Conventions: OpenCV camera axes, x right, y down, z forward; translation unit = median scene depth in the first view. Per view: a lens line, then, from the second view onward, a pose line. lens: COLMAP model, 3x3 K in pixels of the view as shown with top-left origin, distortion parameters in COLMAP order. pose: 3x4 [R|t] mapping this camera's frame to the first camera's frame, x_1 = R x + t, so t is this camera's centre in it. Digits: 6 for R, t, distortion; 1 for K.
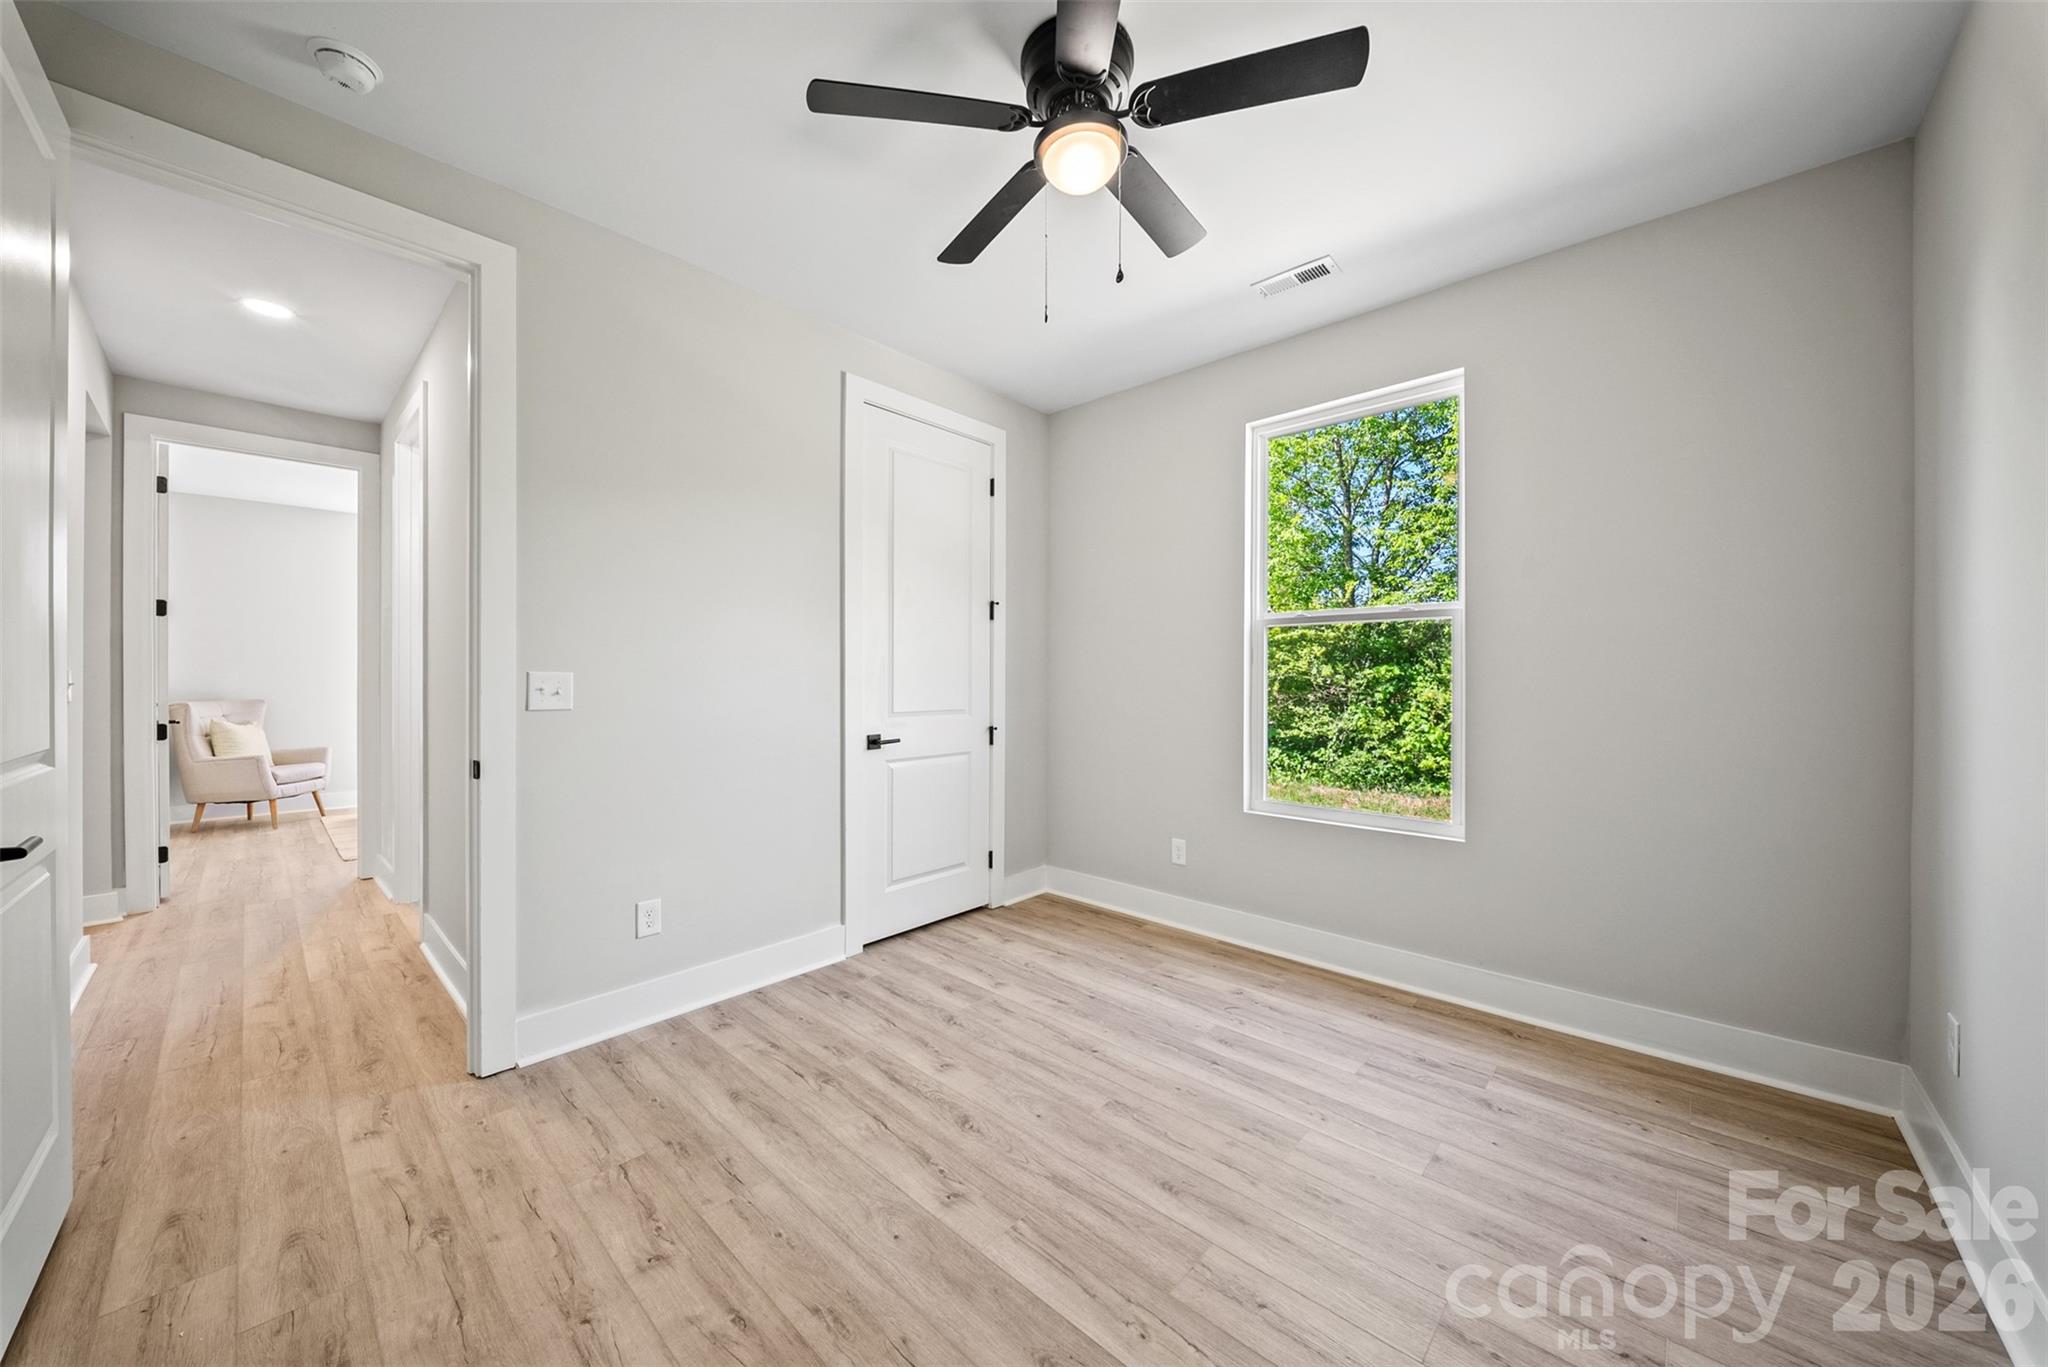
lens RADIAL K [[726.0, 0, 1008.0], [0, 726.0, 681.9], [0, 0, 1]] dist [0.003804, -0.003614]
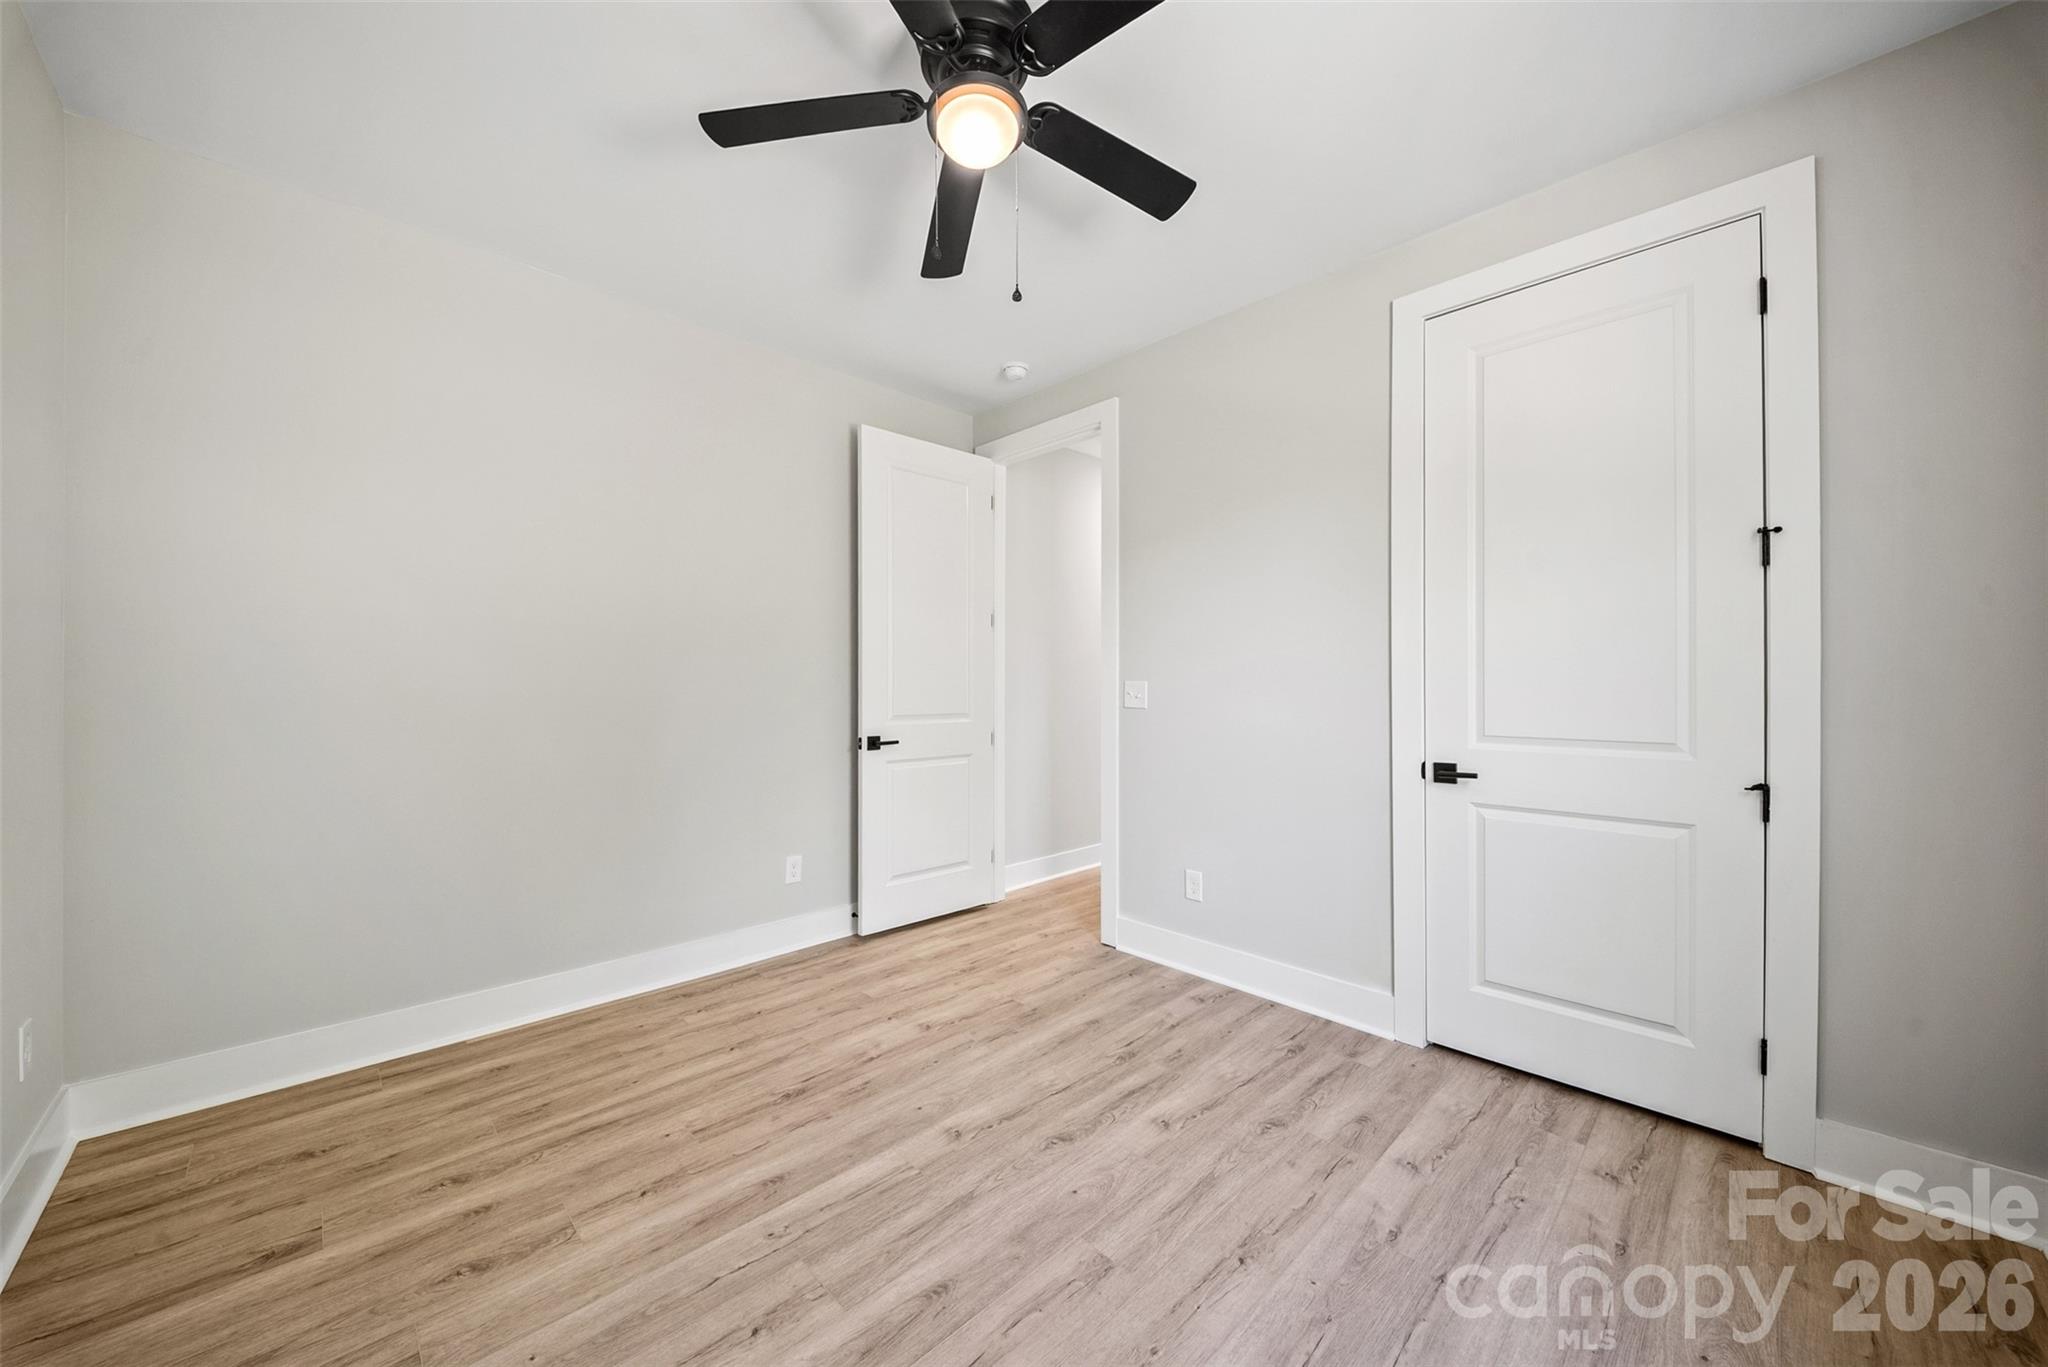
lens RADIAL K [[726.0, 0, 1016.2], [0, 726.0, 685.2], [0, 0, 1]] dist [0.003804, -0.003614]
pose [[-0.041953, 0.000278, -0.999120, 0.817317], [-0.008766, 0.999961, 0.000646, -0.002686], [0.999081, 0.008786, -0.041949, 0.868079]]
